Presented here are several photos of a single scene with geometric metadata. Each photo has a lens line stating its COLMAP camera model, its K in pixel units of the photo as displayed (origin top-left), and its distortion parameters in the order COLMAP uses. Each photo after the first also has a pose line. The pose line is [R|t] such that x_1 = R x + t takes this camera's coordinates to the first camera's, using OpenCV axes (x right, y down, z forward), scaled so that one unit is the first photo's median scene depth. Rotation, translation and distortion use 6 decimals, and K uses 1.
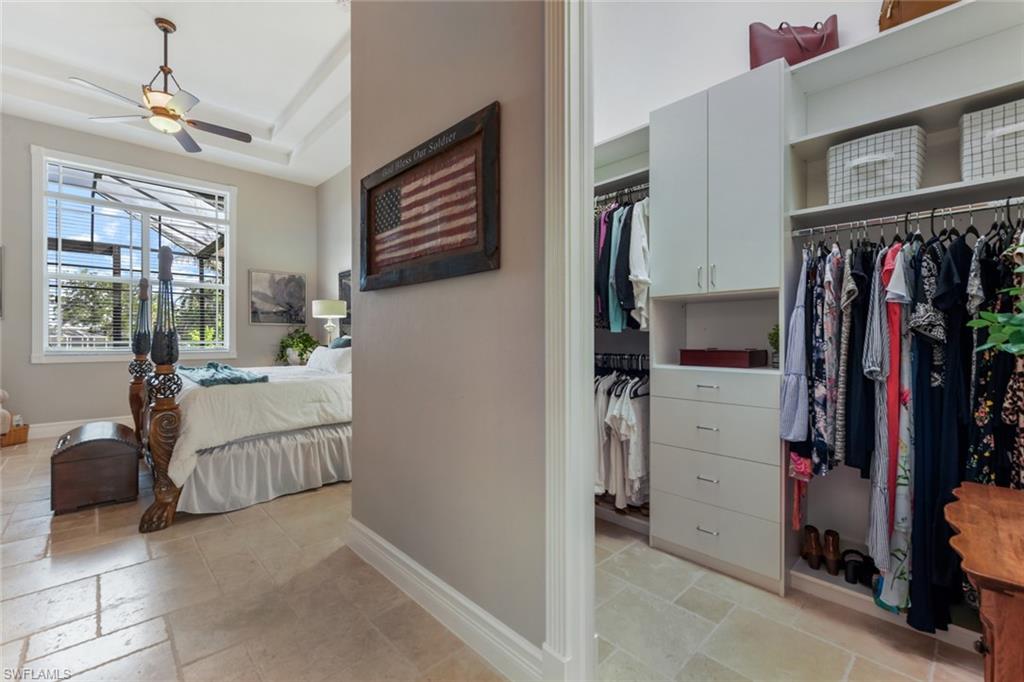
lens RADIAL K [[430.4, 0, 510.5], [0, 430.4, 334.5], [0, 0, 1]] dist [-0.000641, -0.000041]
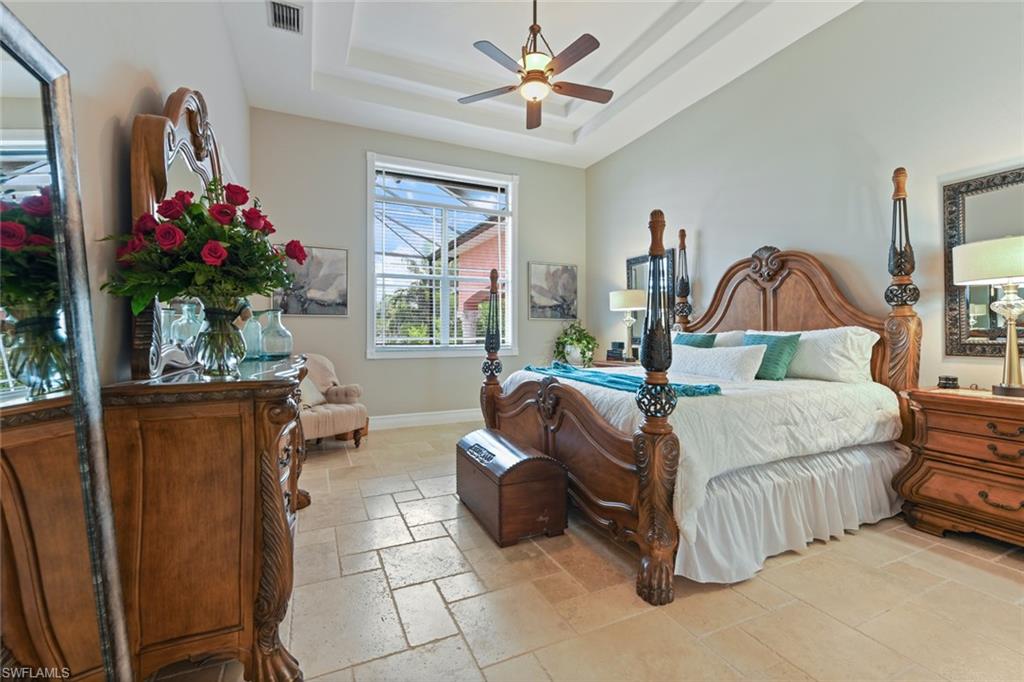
lens RADIAL K [[431.2, 0, 508.7], [0, 431.2, 325.4], [0, 0, 1]] dist [0.000344, -0.000046]
pose [[0.942583, -0.007806, -0.333880, -0.519276], [0.003783, 0.999912, -0.012696, 0.000988], [0.333949, 0.010704, 0.942530, 0.145309]]
